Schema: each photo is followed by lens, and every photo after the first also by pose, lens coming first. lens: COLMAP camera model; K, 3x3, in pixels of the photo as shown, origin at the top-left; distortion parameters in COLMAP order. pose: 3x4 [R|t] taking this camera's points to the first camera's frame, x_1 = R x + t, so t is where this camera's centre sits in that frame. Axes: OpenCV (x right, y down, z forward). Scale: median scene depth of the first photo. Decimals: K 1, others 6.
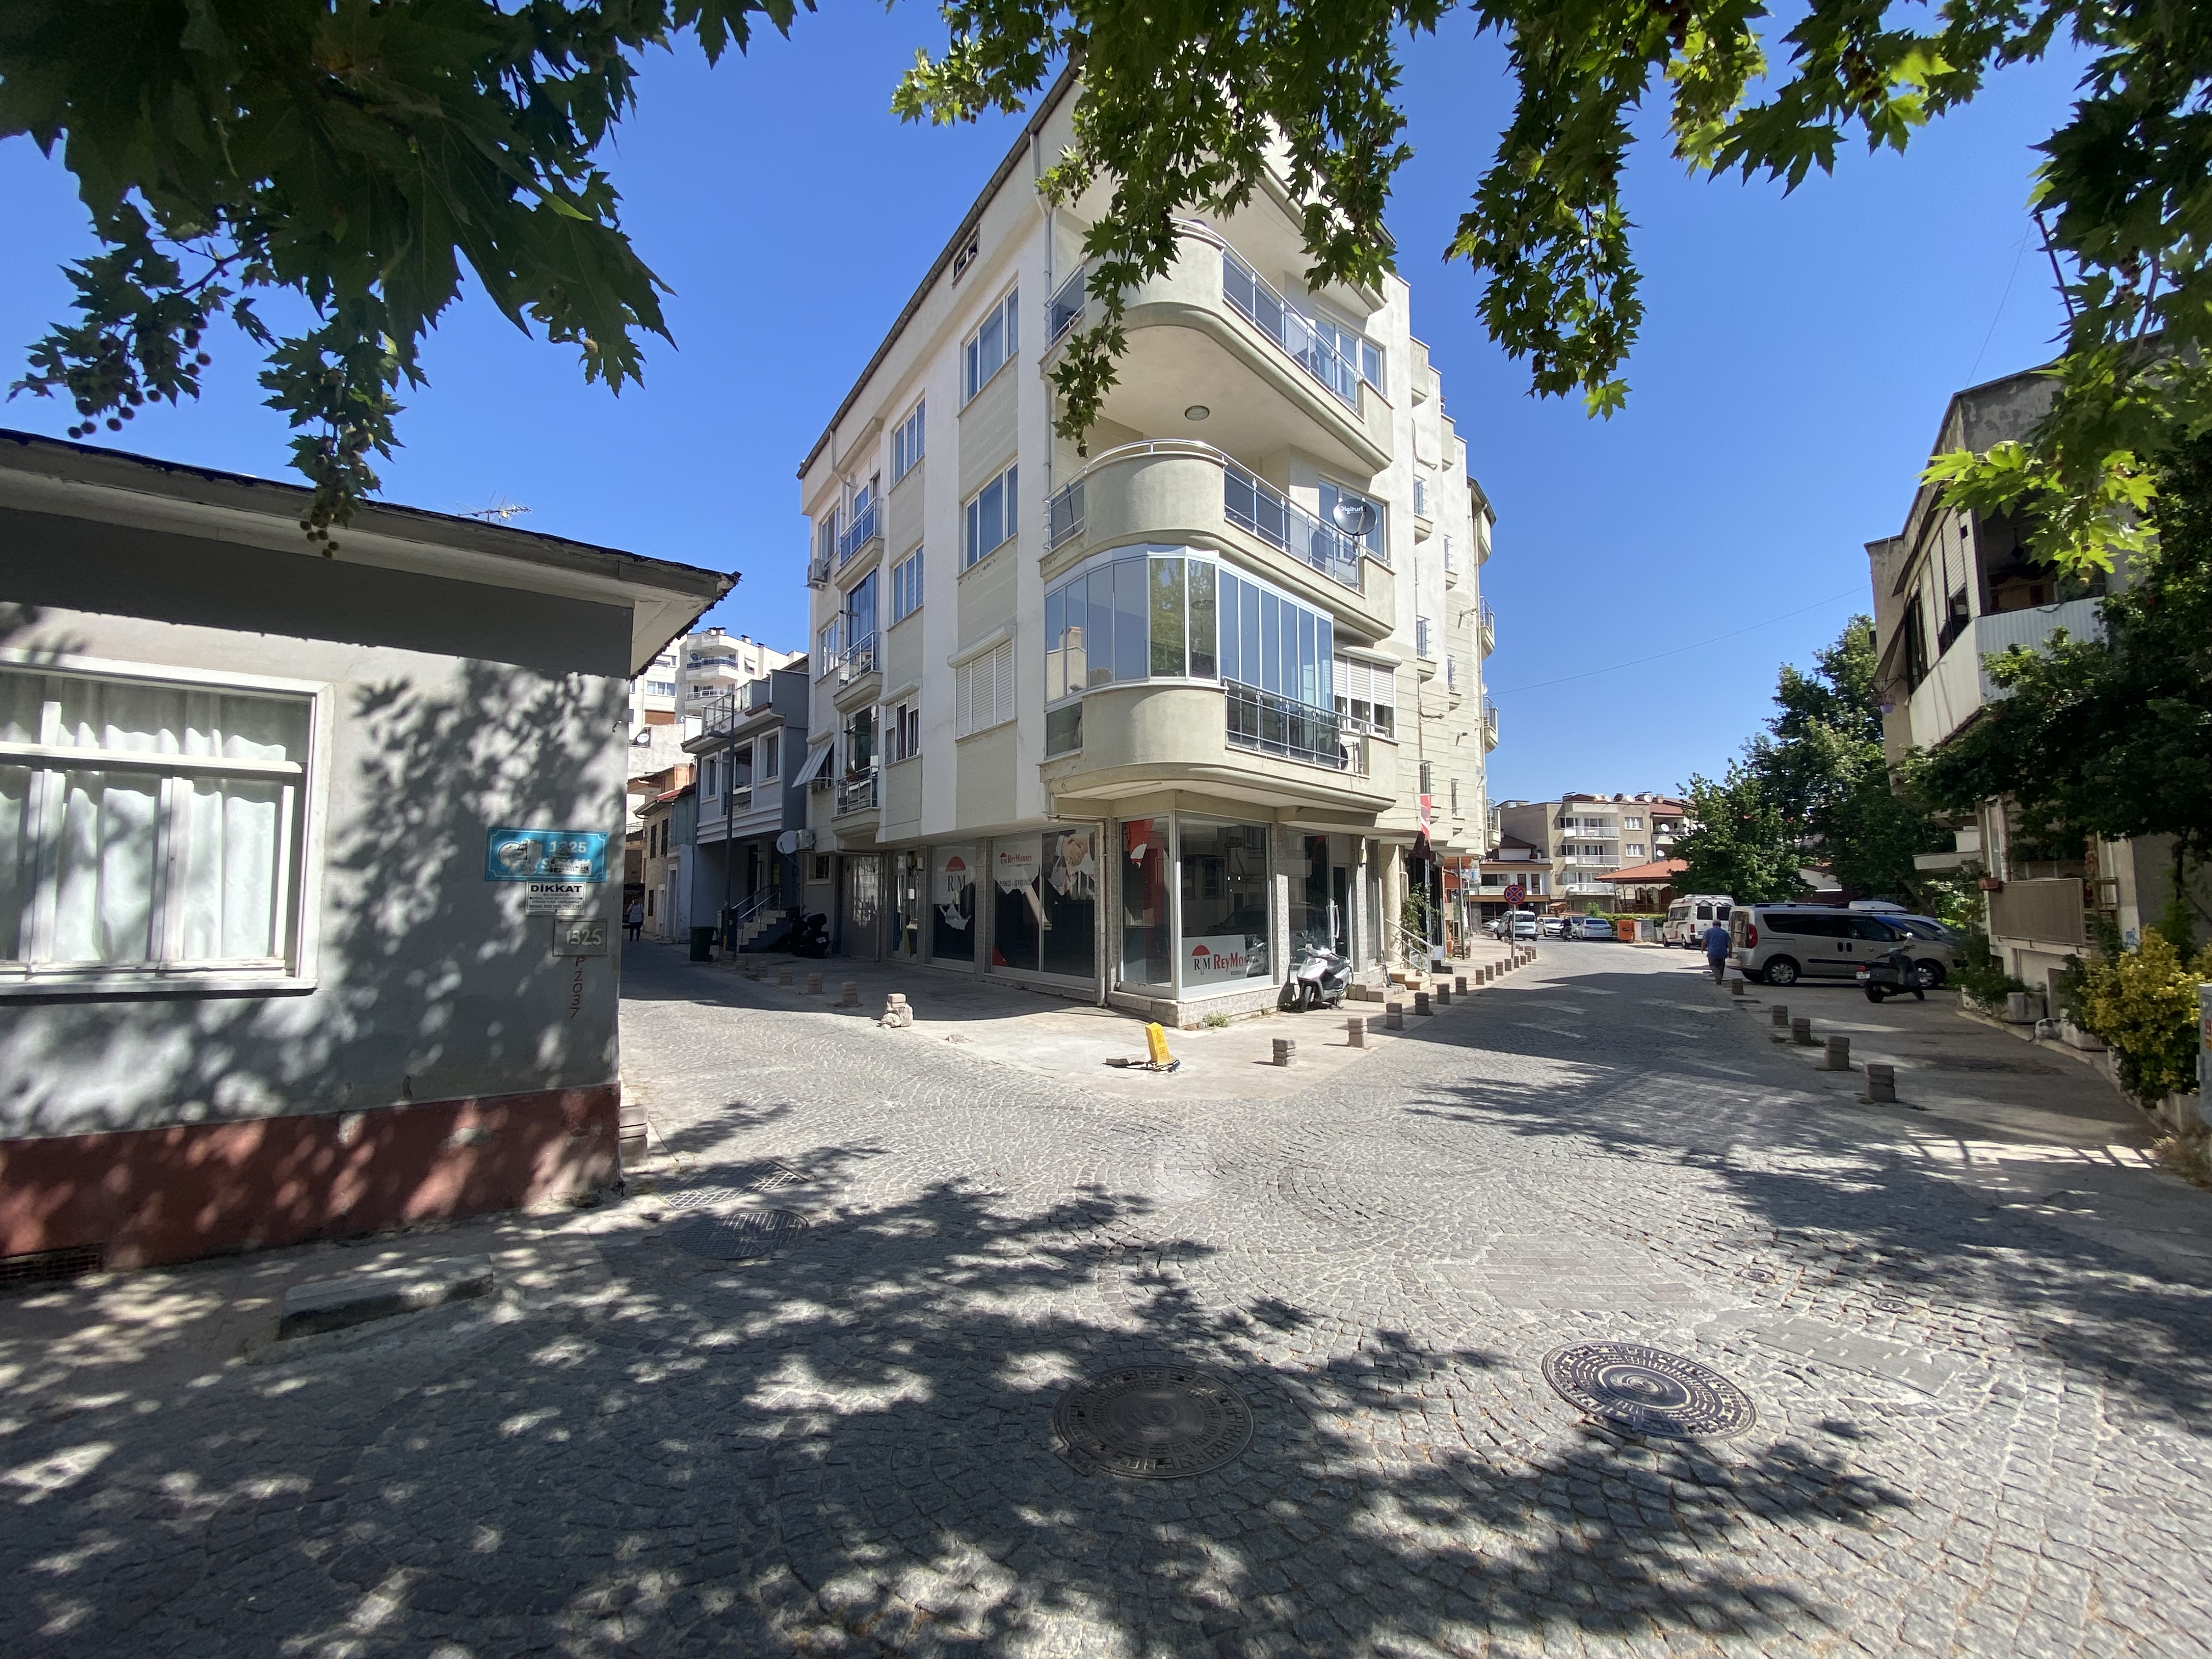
lens RADIAL K [[892.6, 0, 1122.3], [0, 892.6, 831.0], [0, 0, 1]] dist [-0.018038, -0.003773]
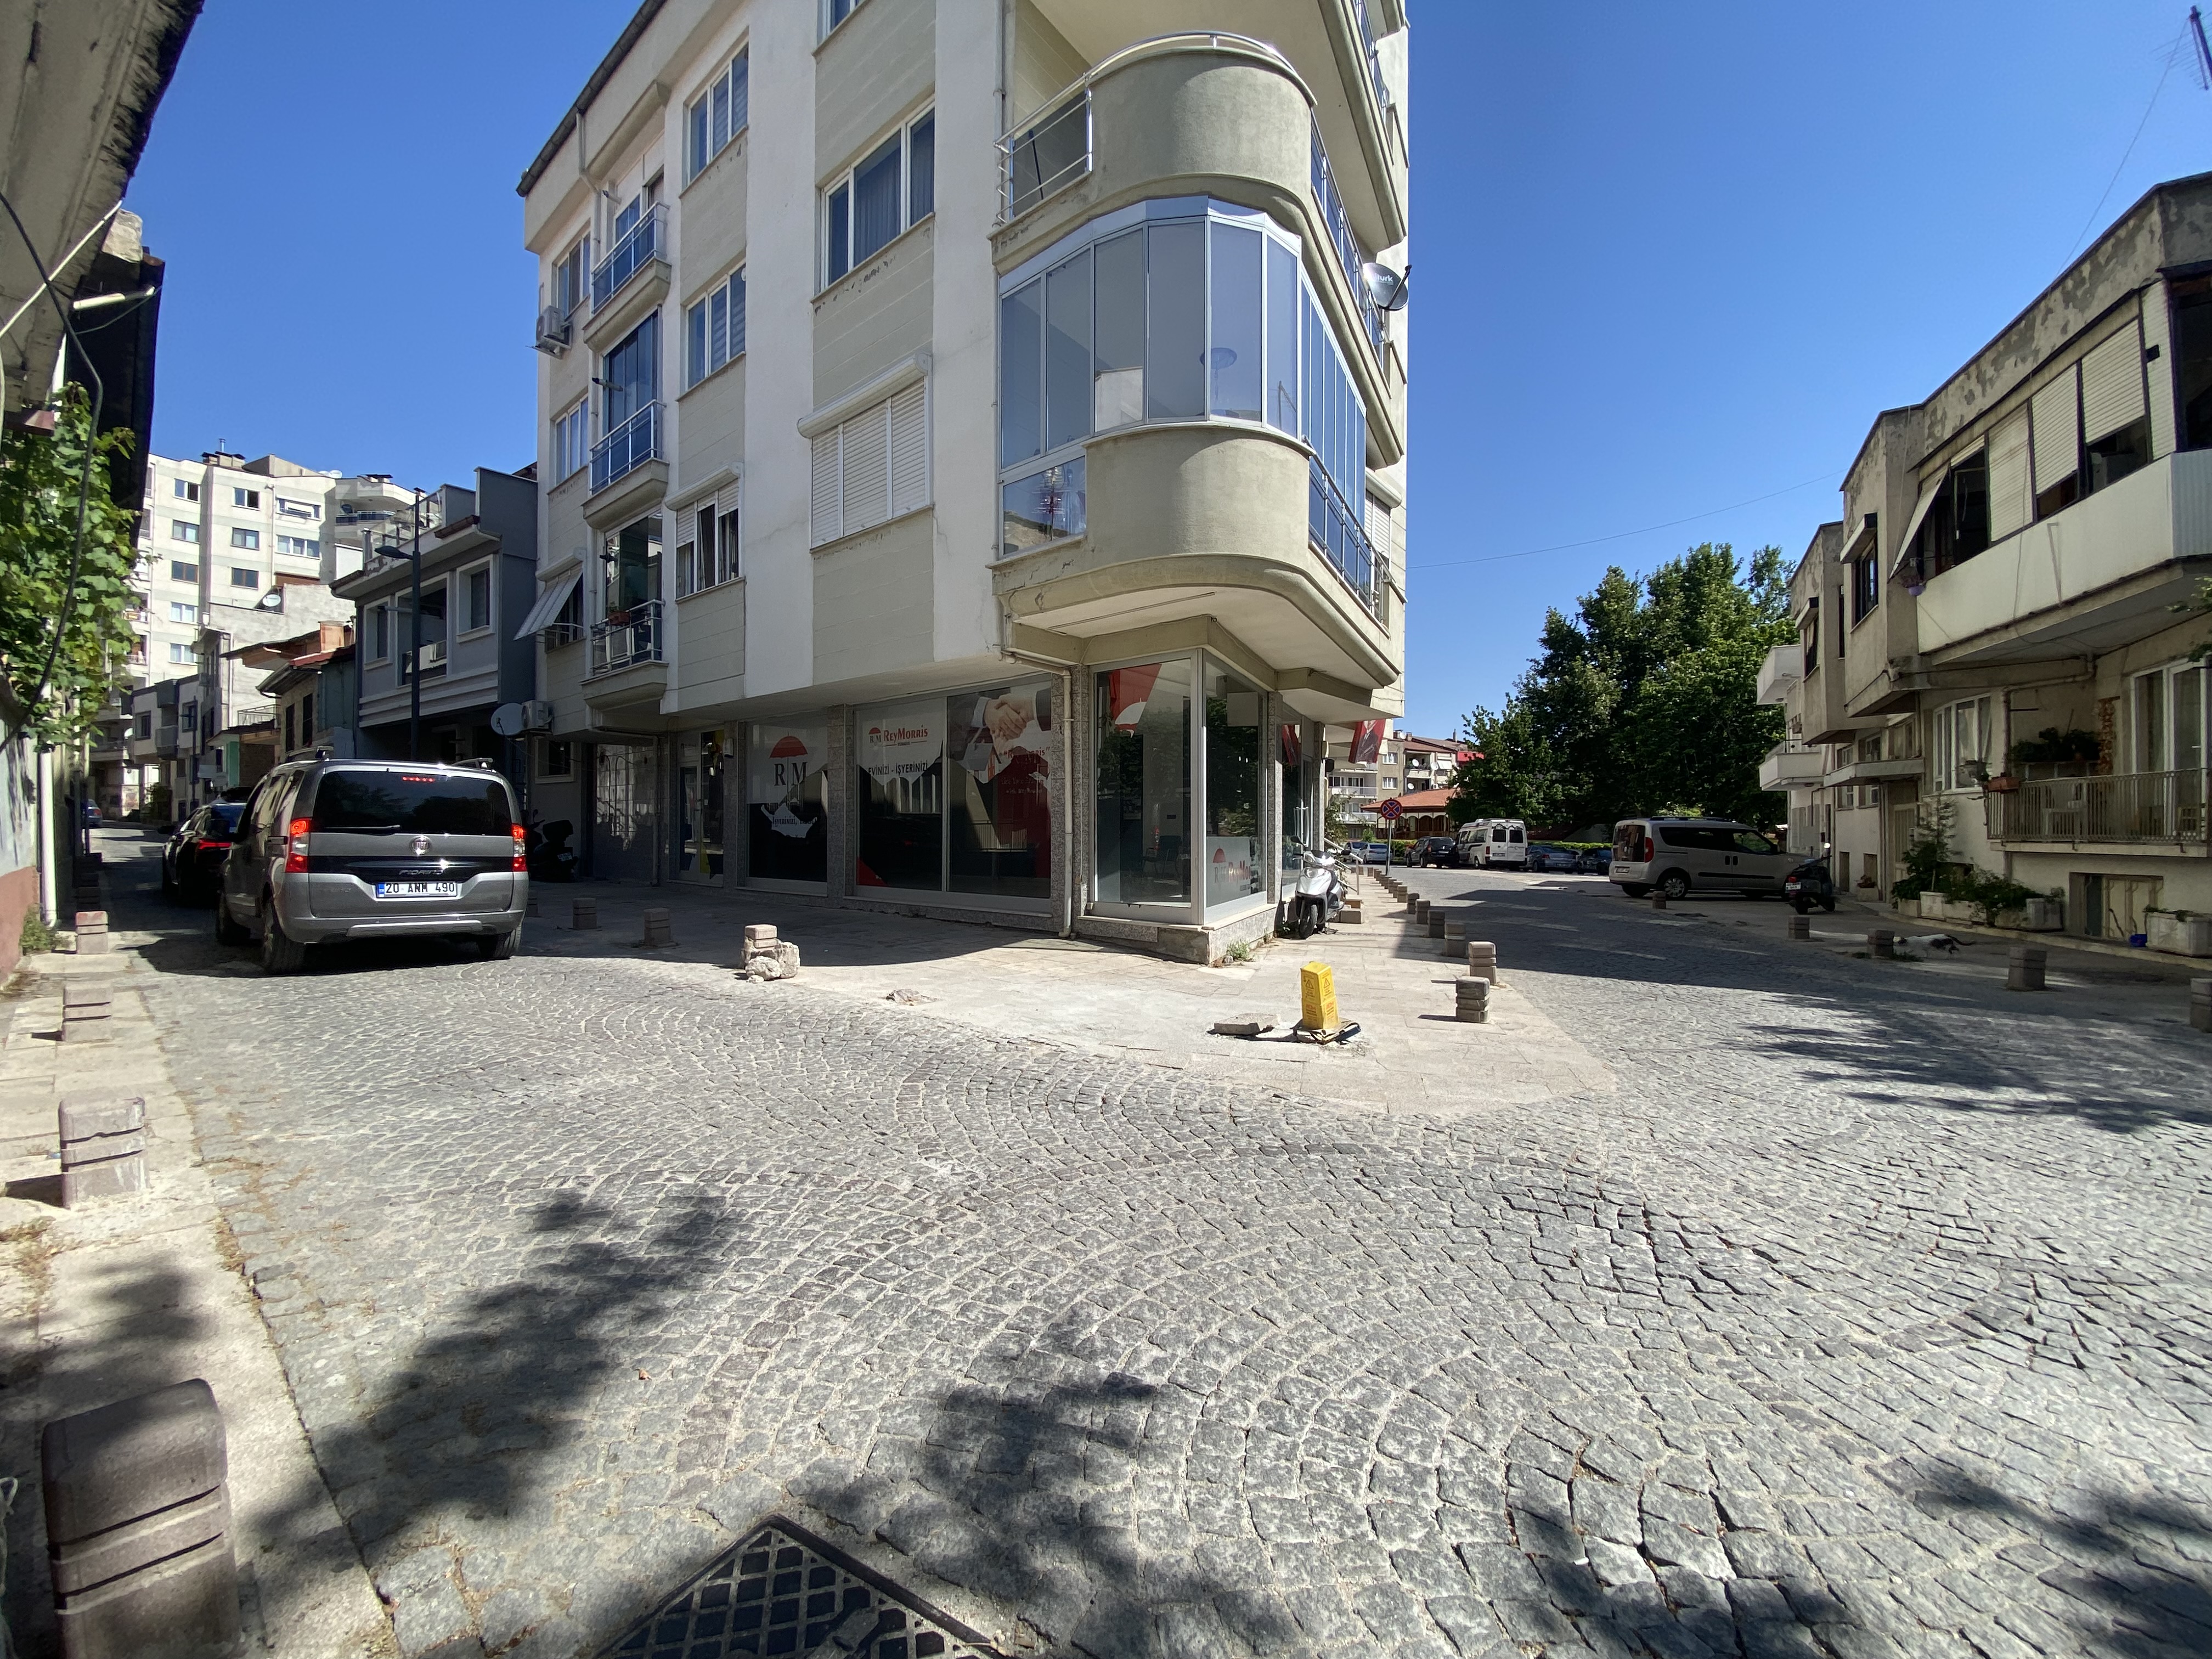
lens RADIAL K [[892.6, 0, 1115.7], [0, 892.6, 829.0], [0, 0, 1]] dist [-0.018038, -0.003773]
pose [[0.964896, 0.006400, 0.262554, -0.109952], [-0.026025, 0.997113, 0.071337, 0.042450], [-0.261340, -0.075665, 0.962277, 0.223170]]
